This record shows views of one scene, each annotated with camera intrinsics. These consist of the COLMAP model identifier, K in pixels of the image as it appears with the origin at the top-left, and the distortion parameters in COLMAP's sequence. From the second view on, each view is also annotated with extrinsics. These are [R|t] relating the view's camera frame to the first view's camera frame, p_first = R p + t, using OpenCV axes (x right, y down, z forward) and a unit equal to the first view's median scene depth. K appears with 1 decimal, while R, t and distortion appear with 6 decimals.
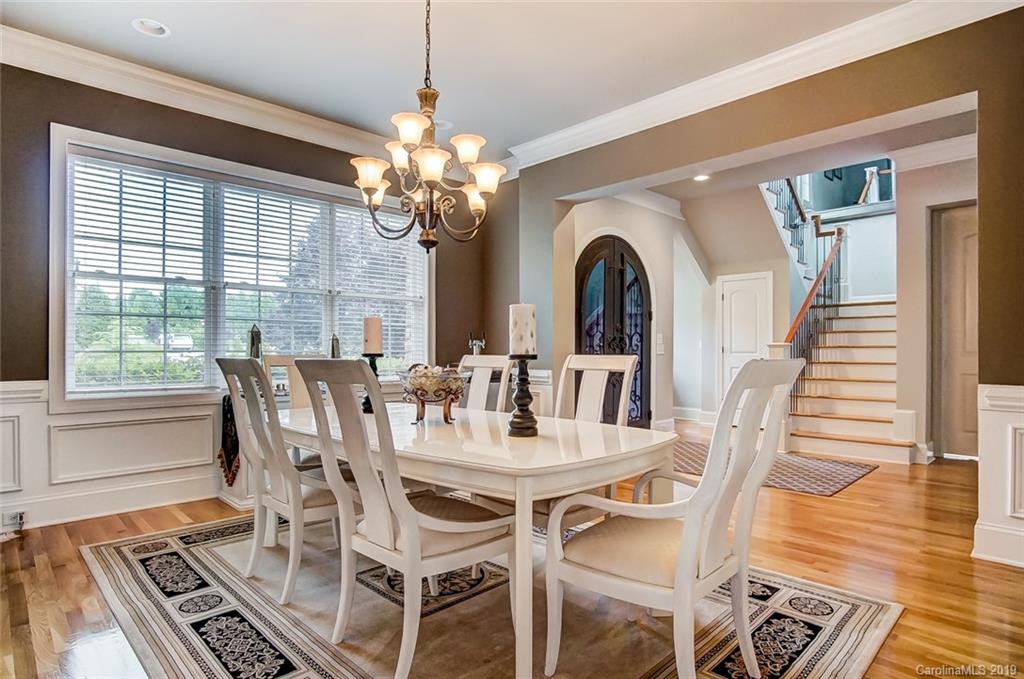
lens RADIAL K [[556.1, 0, 515.0], [0, 556.1, 336.2], [0, 0, 1]] dist [-0.024576, 0.000694]
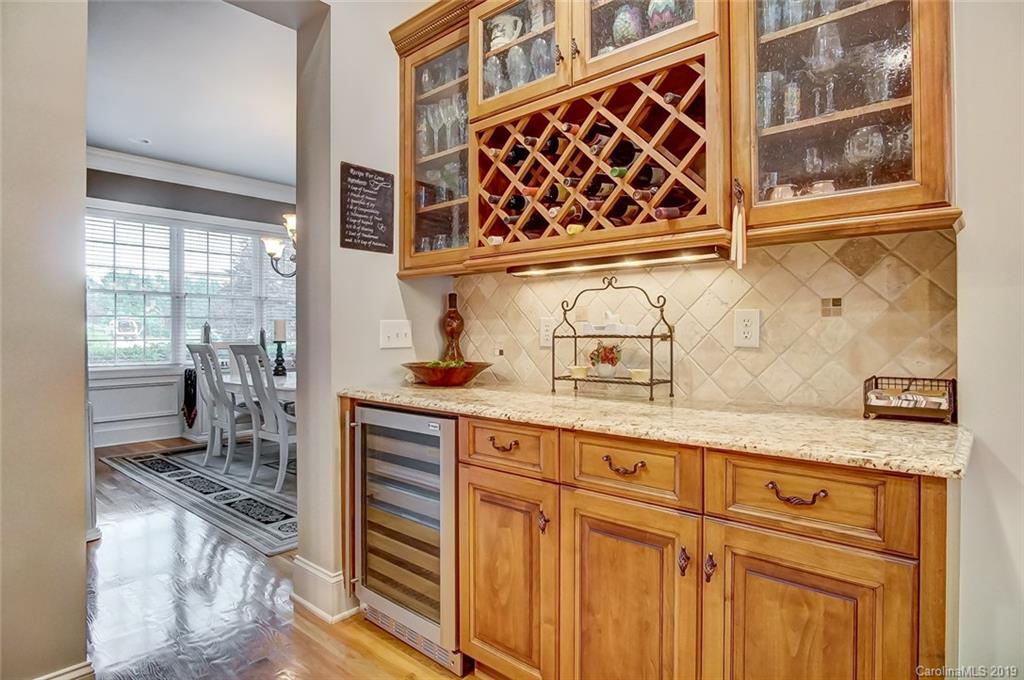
lens RADIAL K [[556.1, 0, 515.0], [0, 556.1, 336.7], [0, 0, 1]] dist [-0.024576, 0.000694]
pose [[0.996722, 0.007427, 0.080558, 0.272809], [-0.009053, 0.999762, 0.019832, -0.021856], [-0.080392, -0.020497, 0.996553, -0.627482]]
